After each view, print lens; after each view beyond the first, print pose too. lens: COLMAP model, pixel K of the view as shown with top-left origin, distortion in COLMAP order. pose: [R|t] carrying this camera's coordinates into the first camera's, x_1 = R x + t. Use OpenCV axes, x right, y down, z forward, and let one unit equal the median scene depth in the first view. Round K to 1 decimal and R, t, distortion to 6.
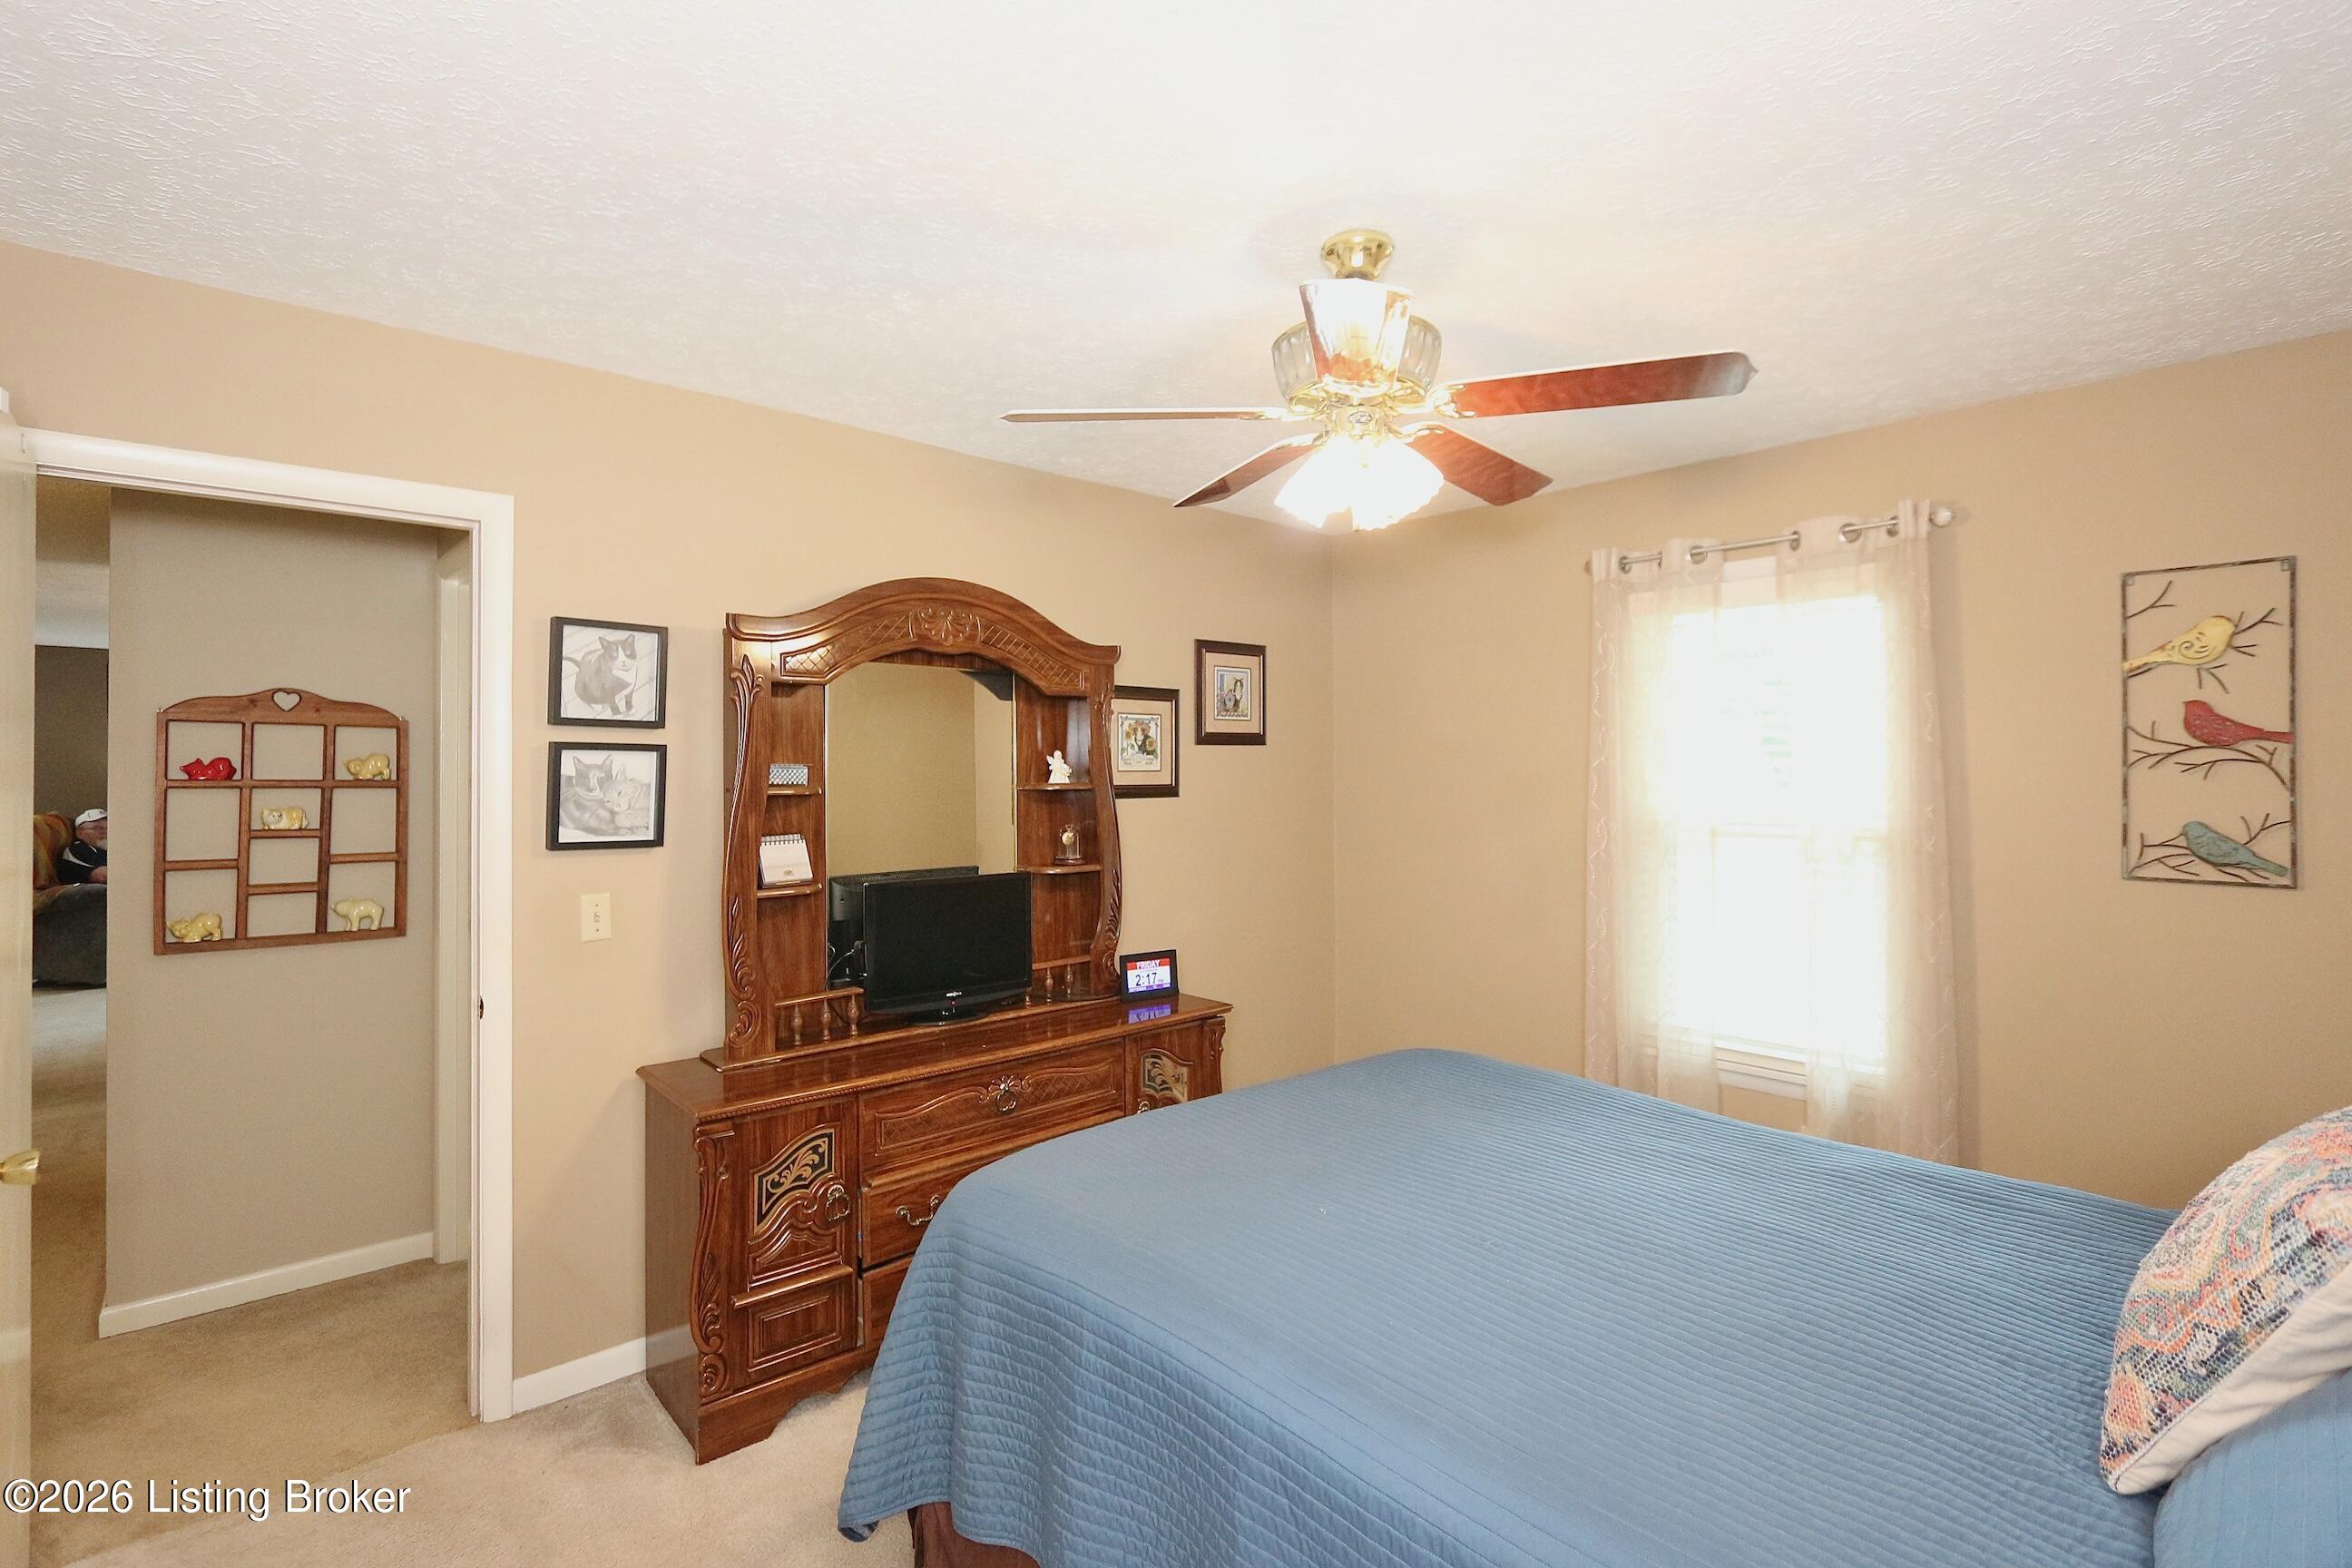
lens RADIAL K [[1076.7, 0, 1152.7], [0, 1076.7, 766.1], [0, 0, 1]] dist [-0.016808, 0.002501]
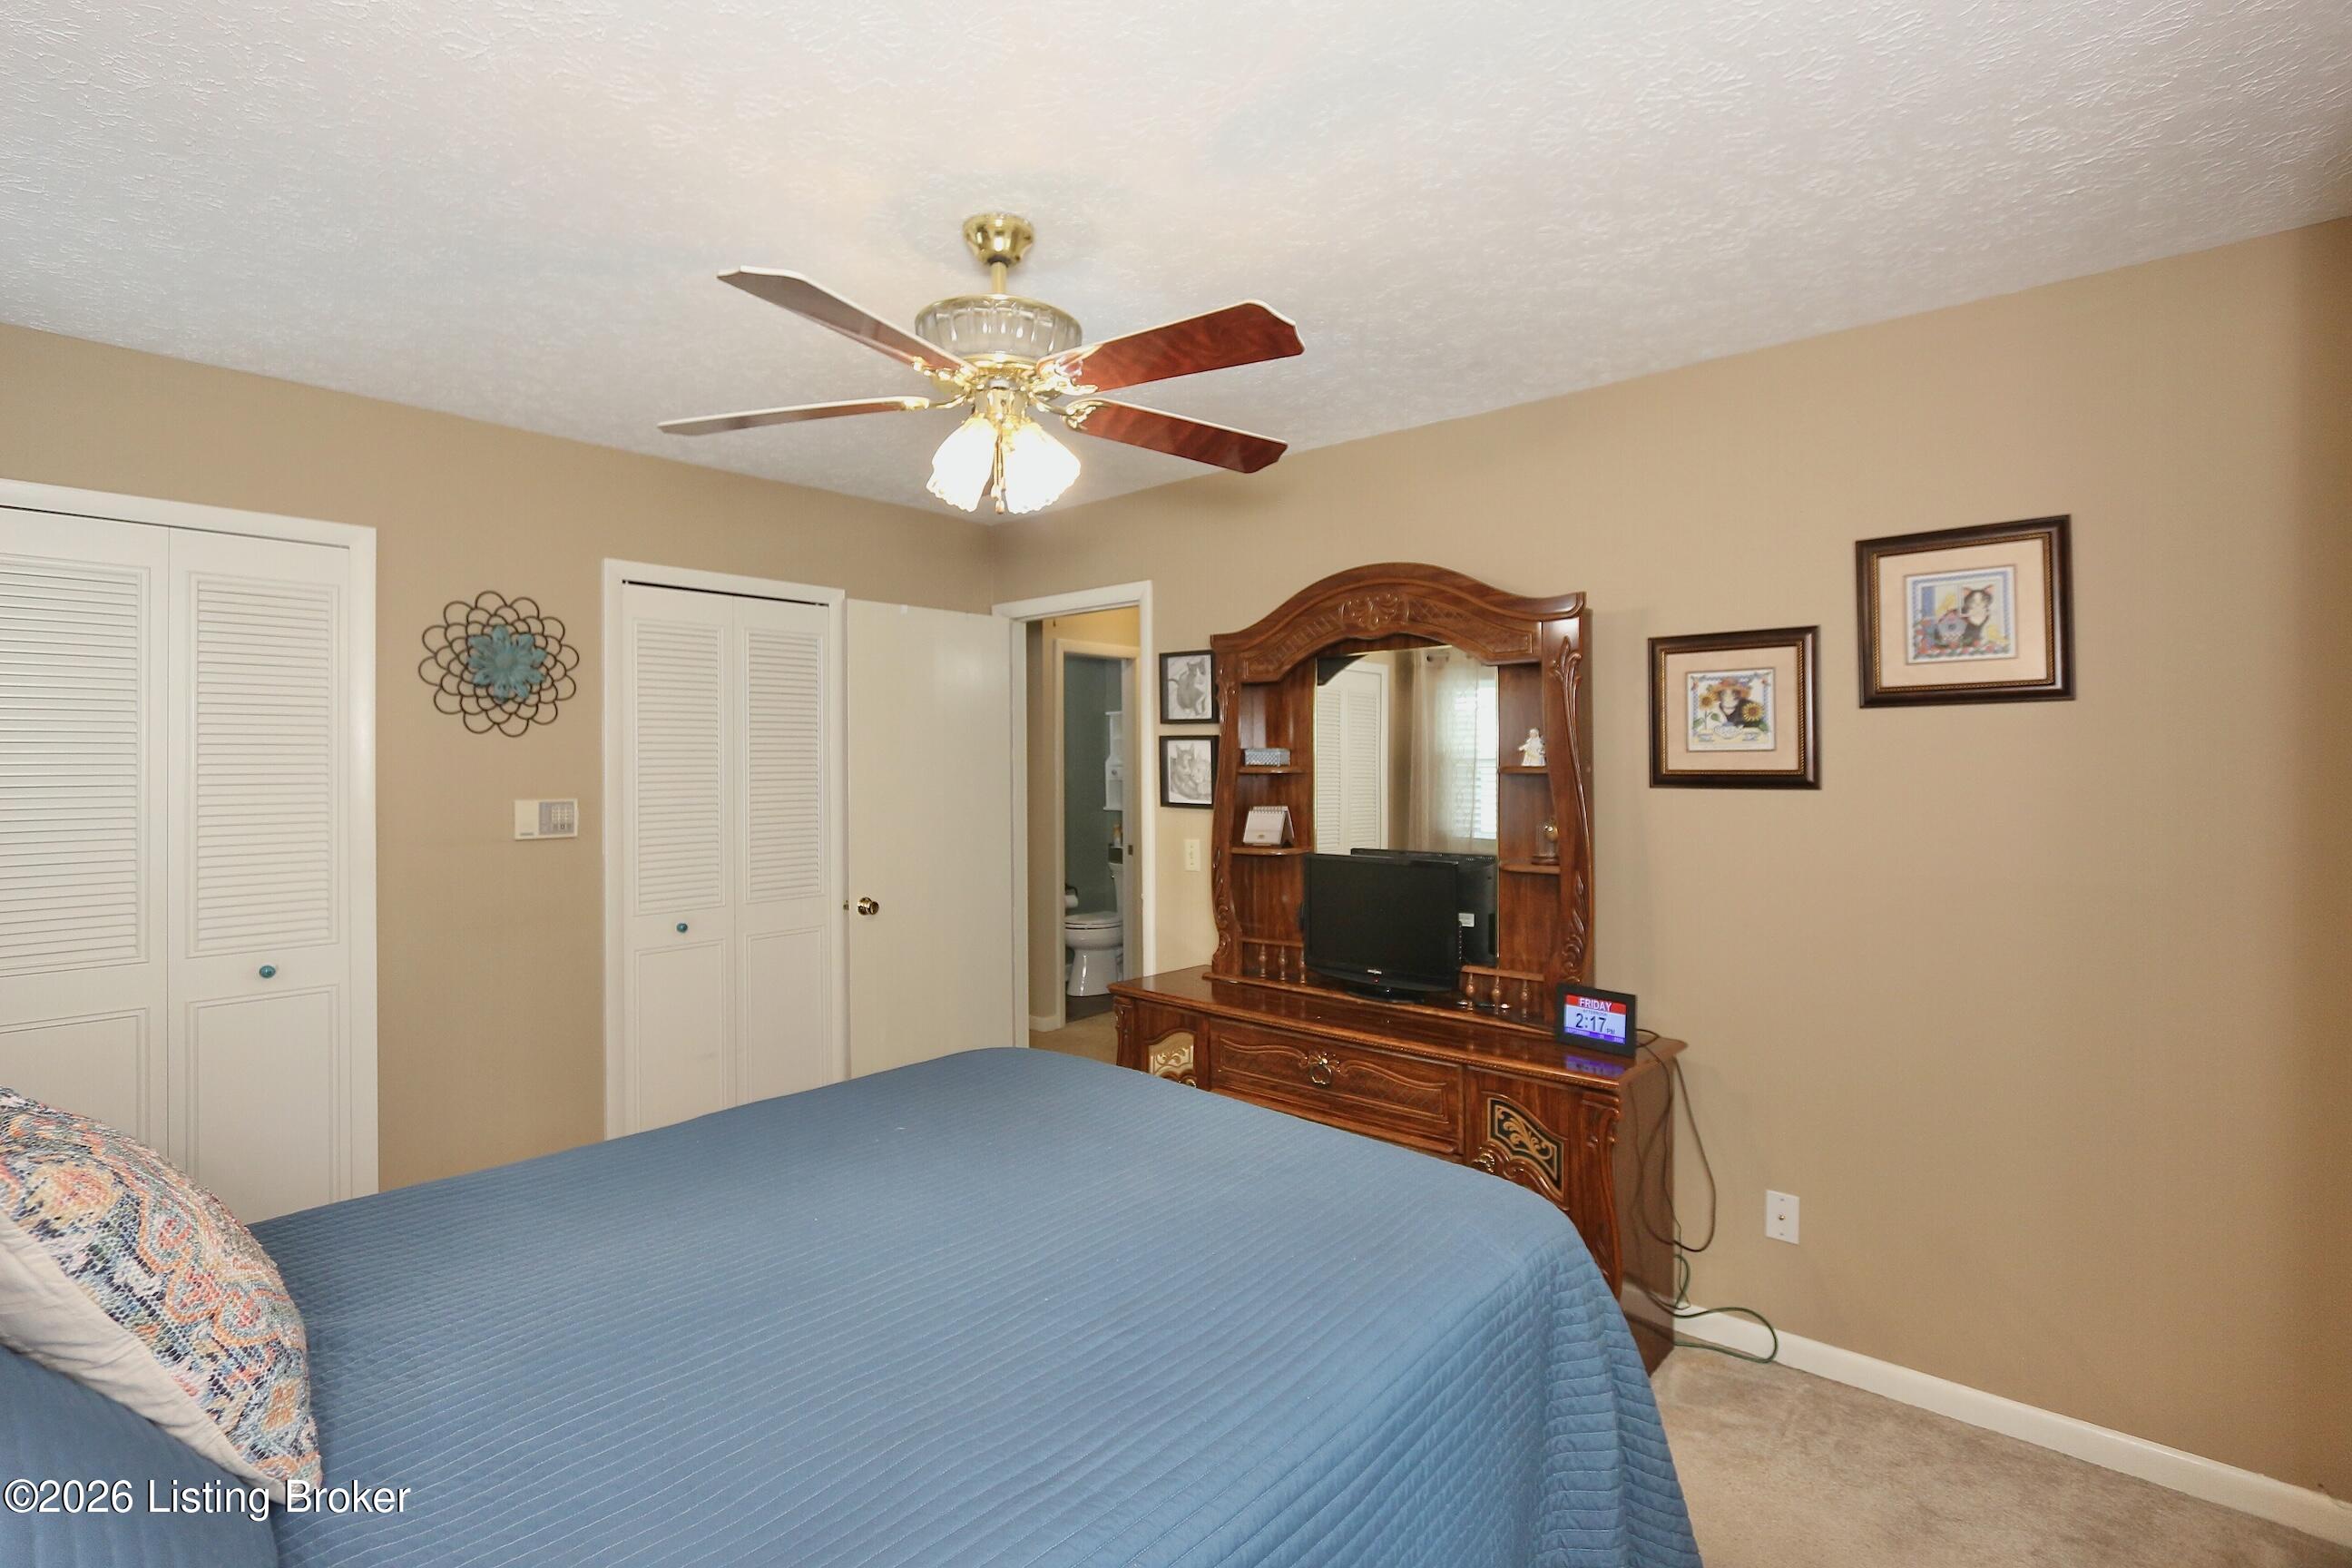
lens RADIAL K [[1076.7, 0, 1169.9], [0, 1076.7, 771.0], [0, 0, 1]] dist [-0.016808, 0.002501]
pose [[0.124091, 0.017720, -0.992113, 0.766631], [0.015462, 0.999685, 0.019789, -0.001997], [0.992150, -0.017796, 0.123777, 0.652374]]
